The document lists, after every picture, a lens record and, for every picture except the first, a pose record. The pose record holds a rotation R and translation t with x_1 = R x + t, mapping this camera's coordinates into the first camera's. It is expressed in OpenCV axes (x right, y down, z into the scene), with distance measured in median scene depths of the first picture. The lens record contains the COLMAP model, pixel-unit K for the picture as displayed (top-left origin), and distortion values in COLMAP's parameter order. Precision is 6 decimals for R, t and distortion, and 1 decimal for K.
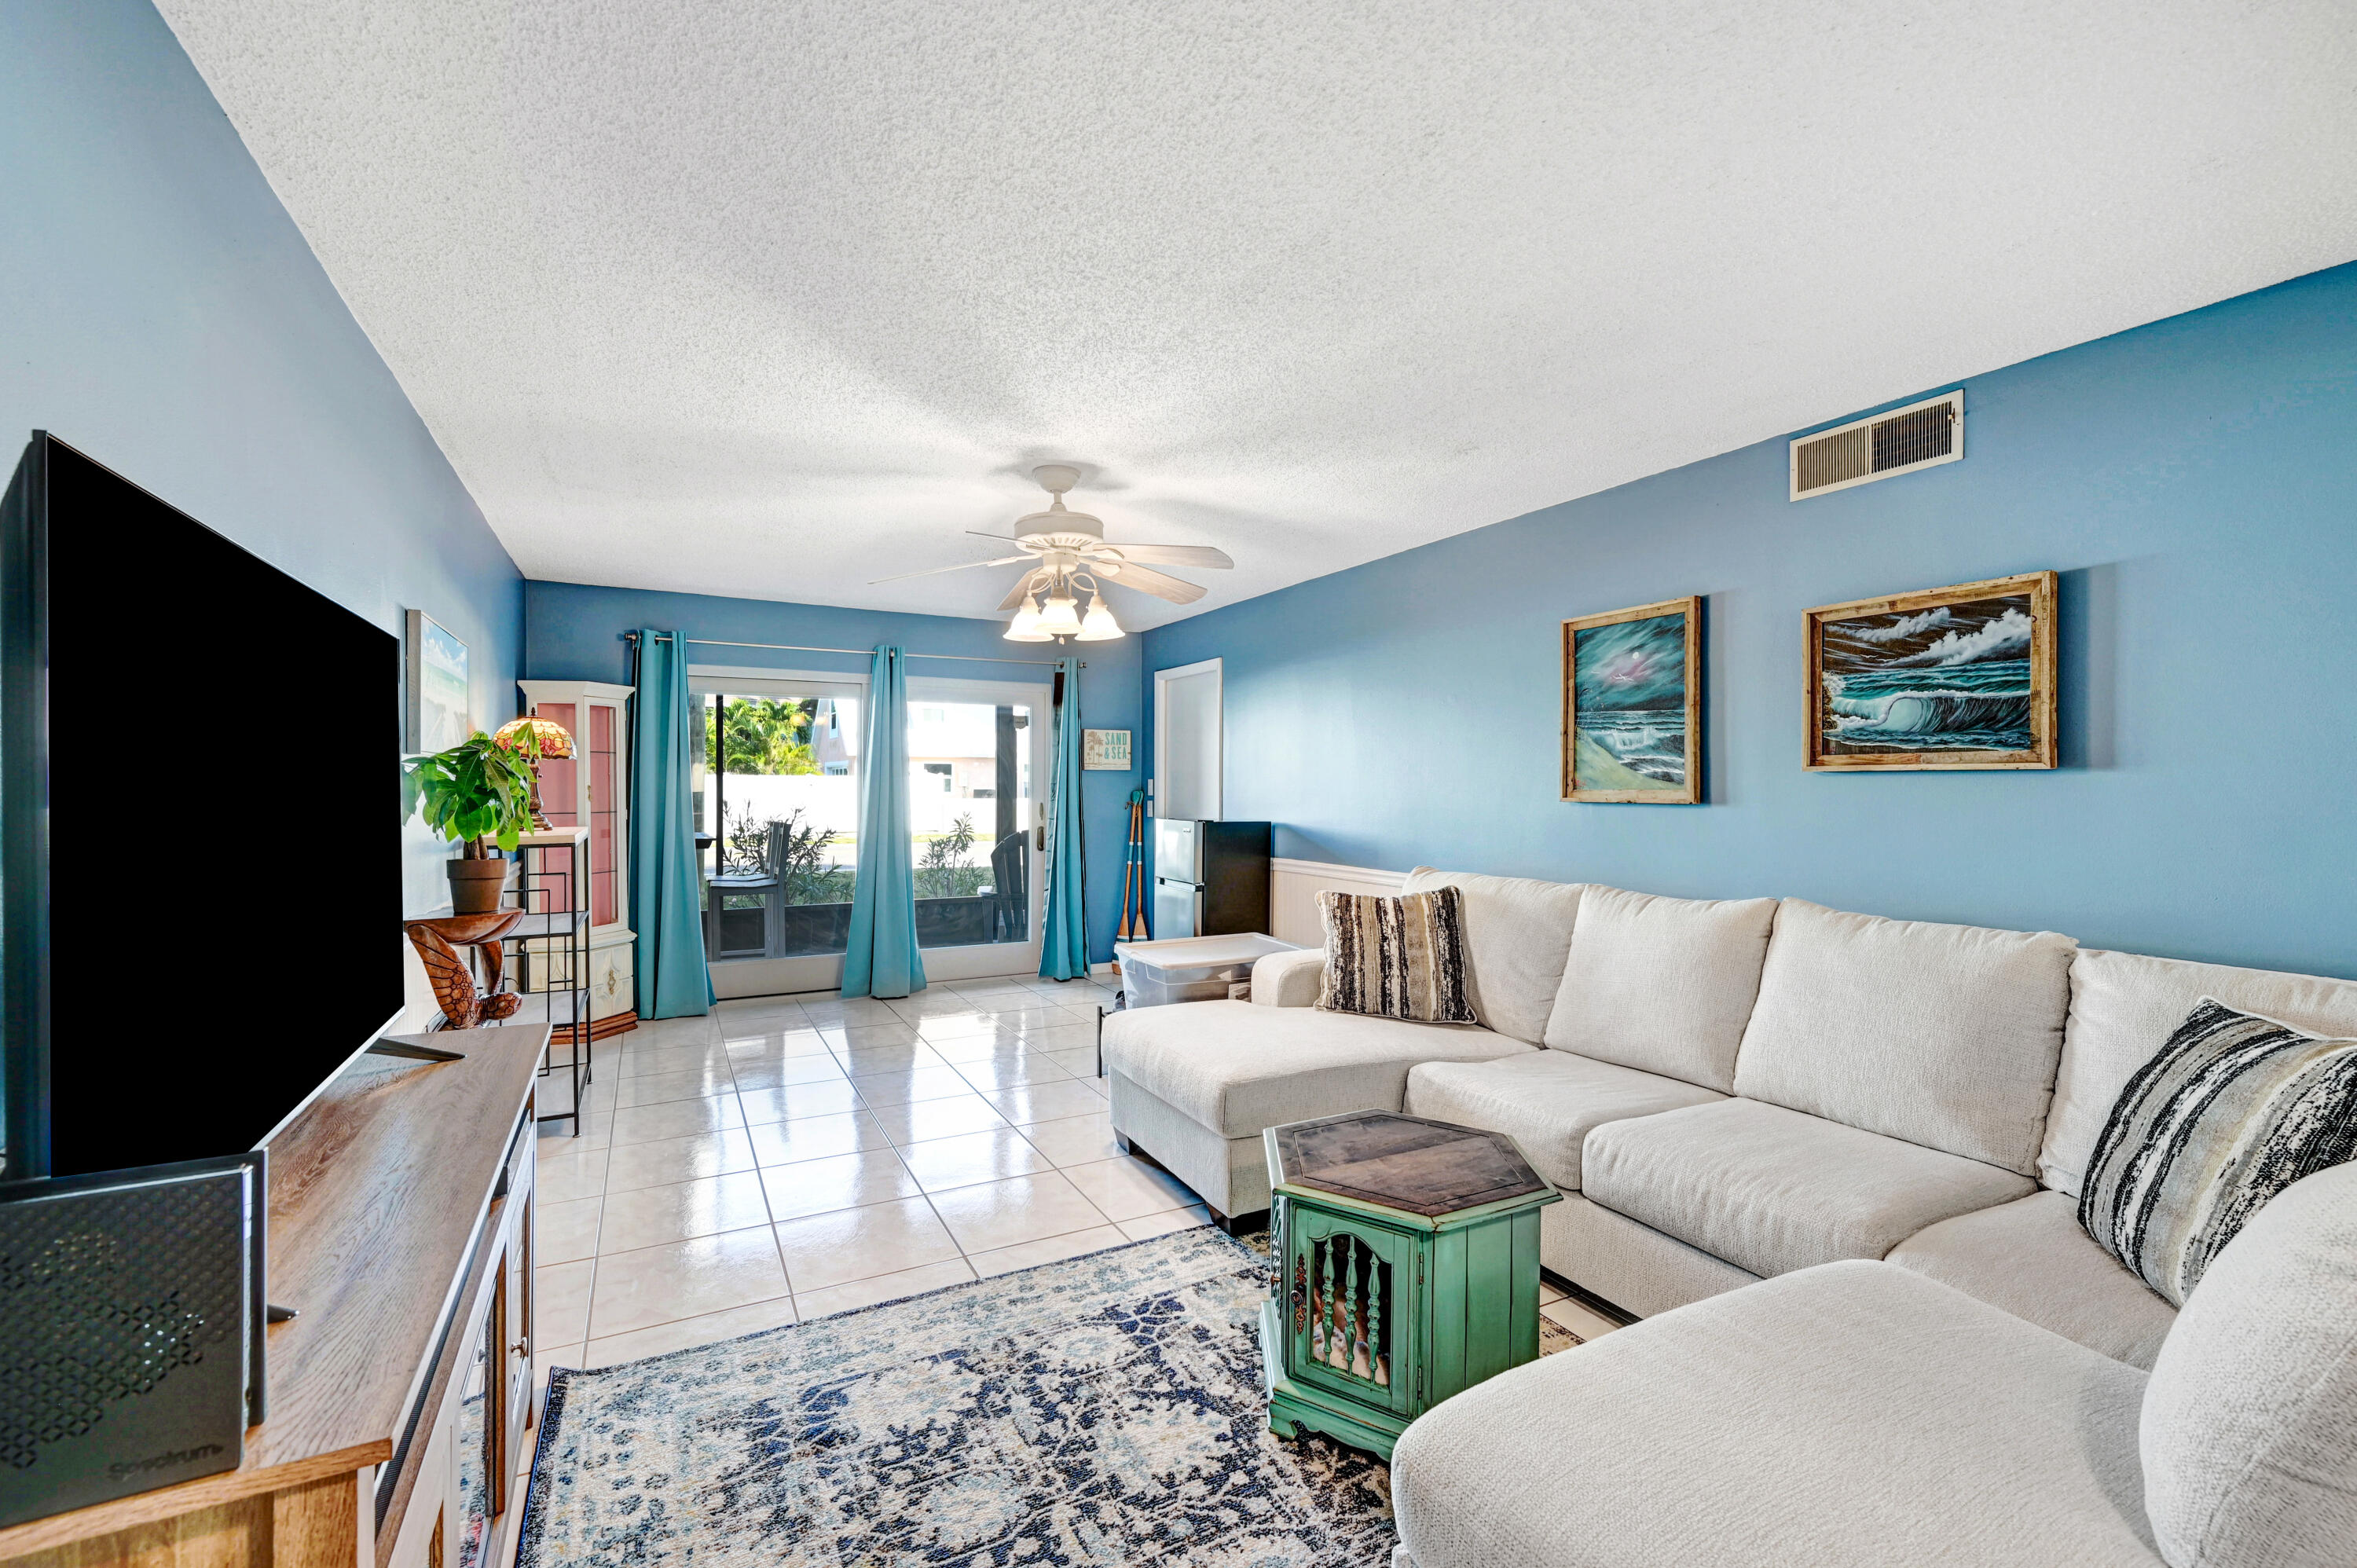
lens RADIAL K [[979.4, 0, 1168.9], [0, 979.4, 784.6], [0, 0, 1]] dist [0.003516, 0.000679]
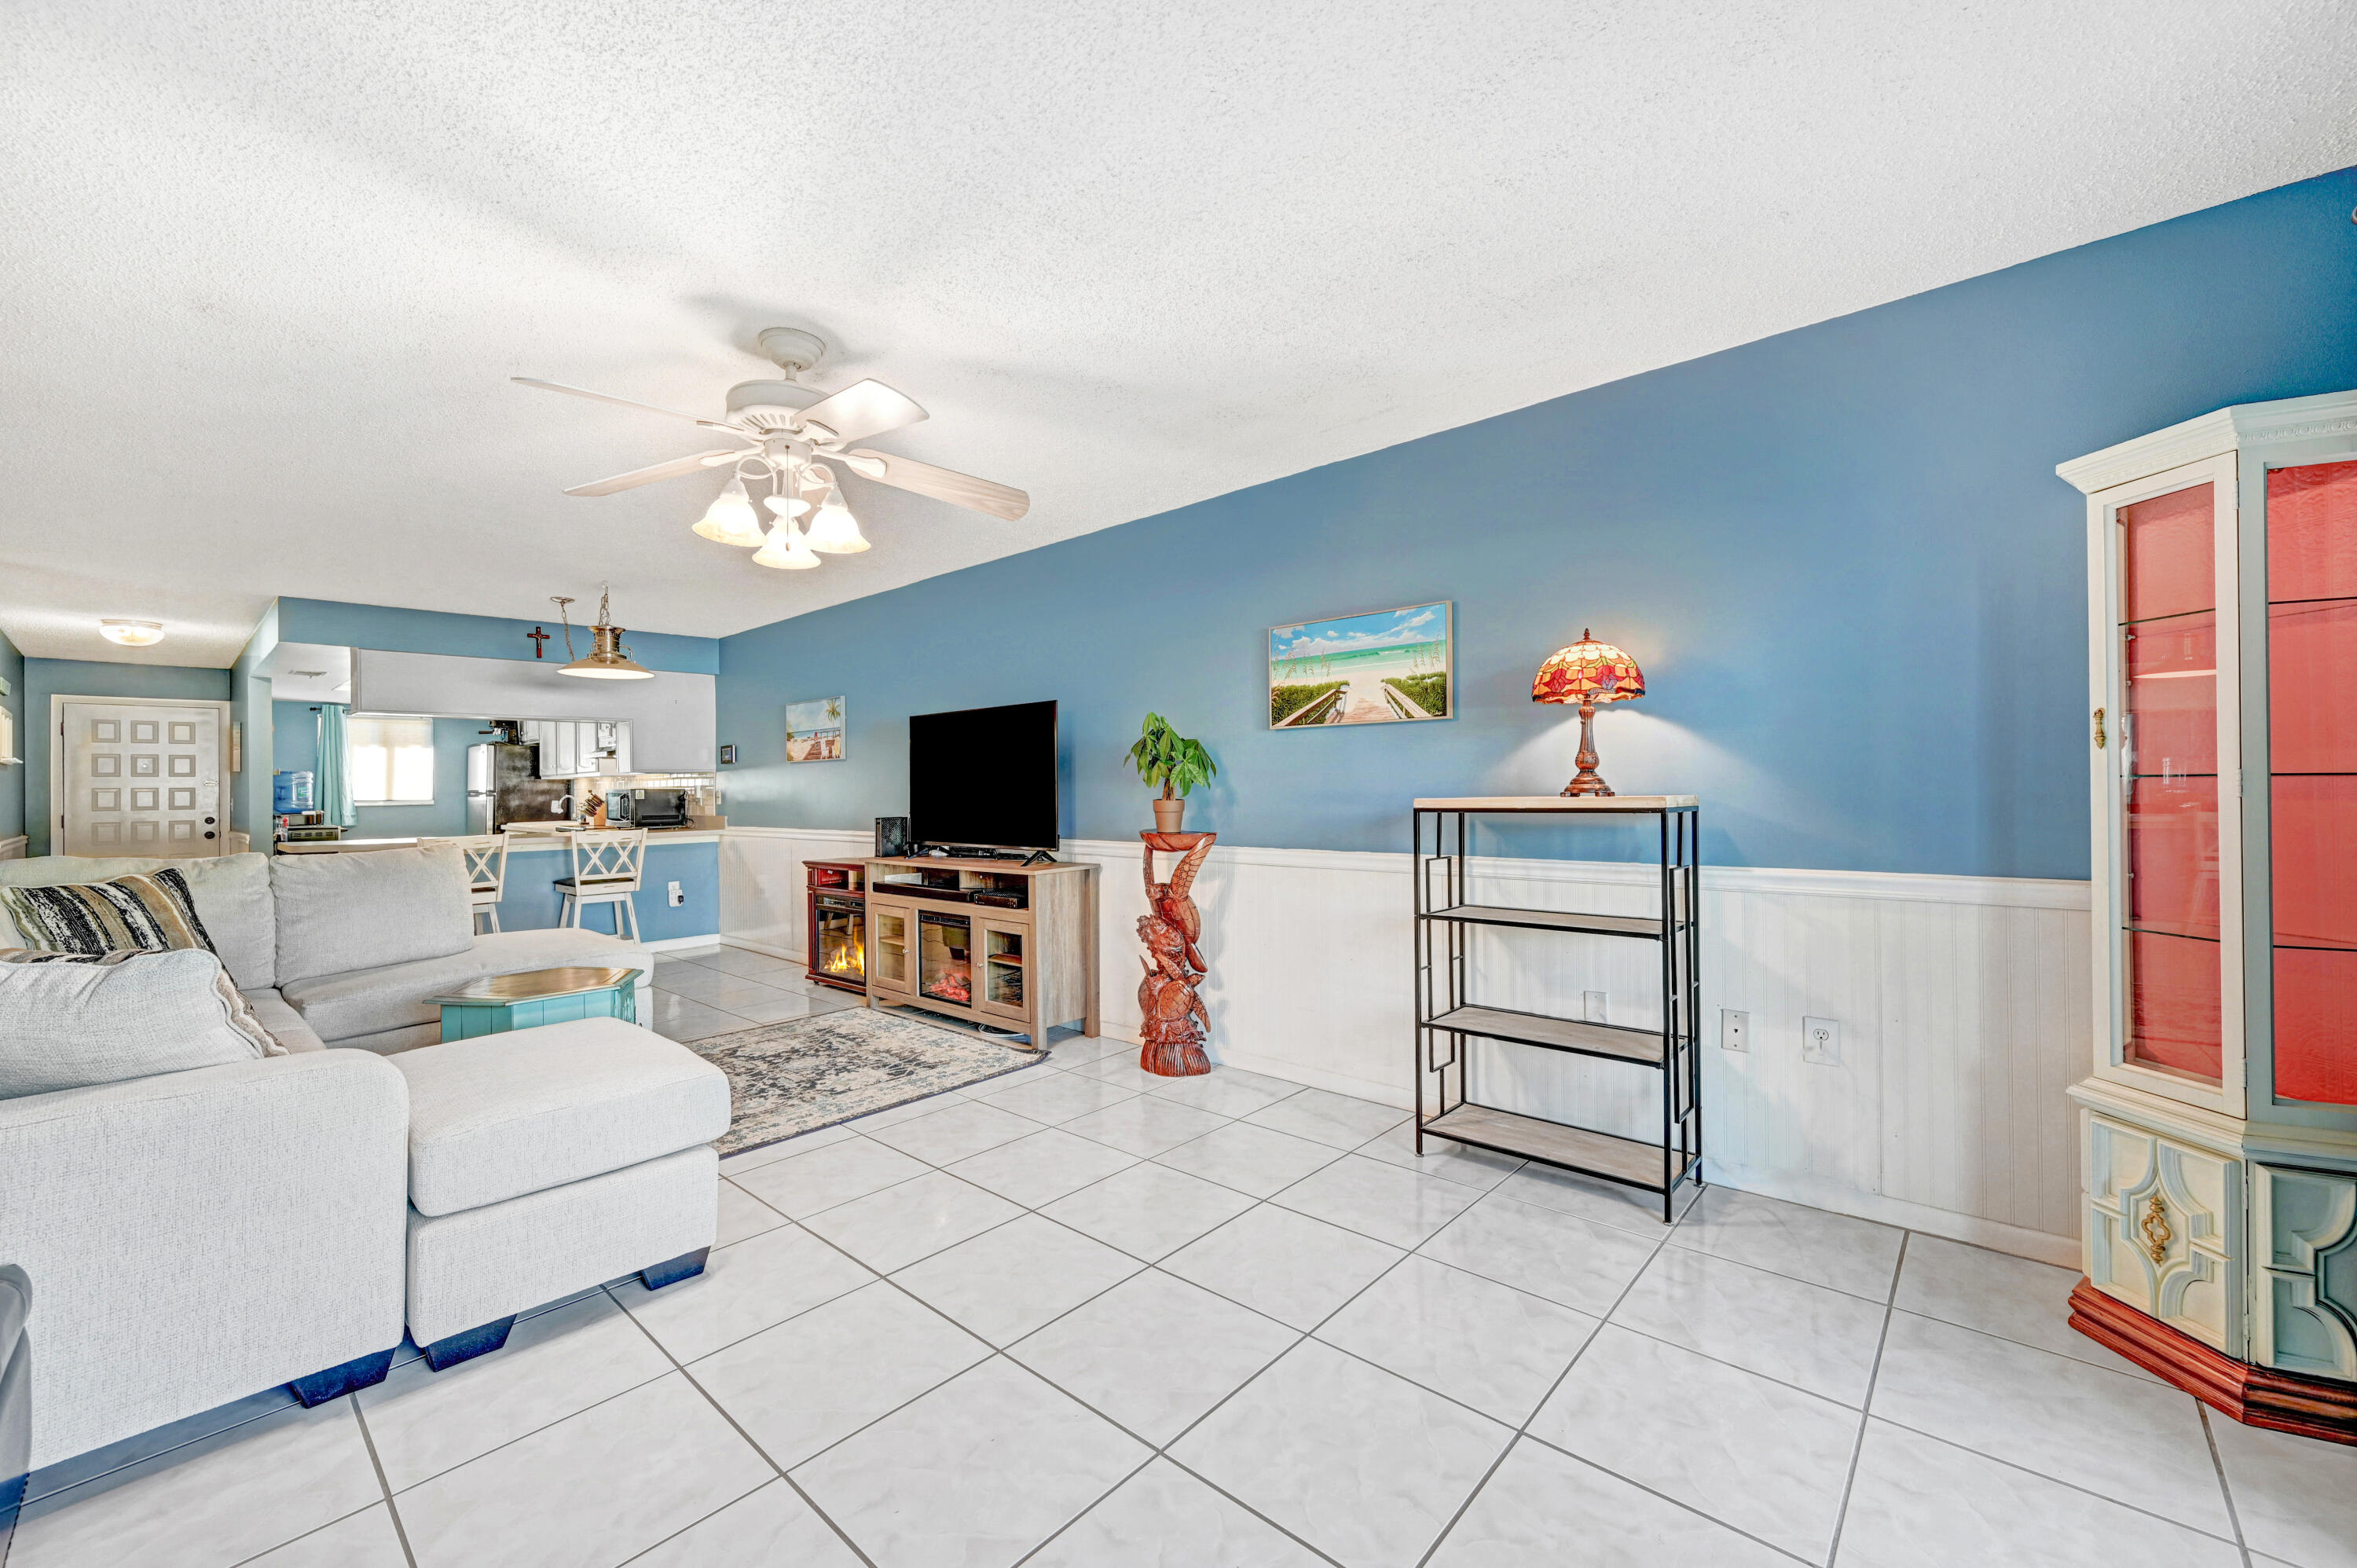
lens RADIAL K [[925.3, 0, 1179.9], [0, 925.3, 774.3], [0, 0, 1]] dist [0.001933, 0.000263]
pose [[-0.938575, 0.006455, -0.345014, -0.160205], [0.011997, 0.999831, -0.013930, 0.045138], [0.344866, -0.017214, -0.938494, 1.931726]]
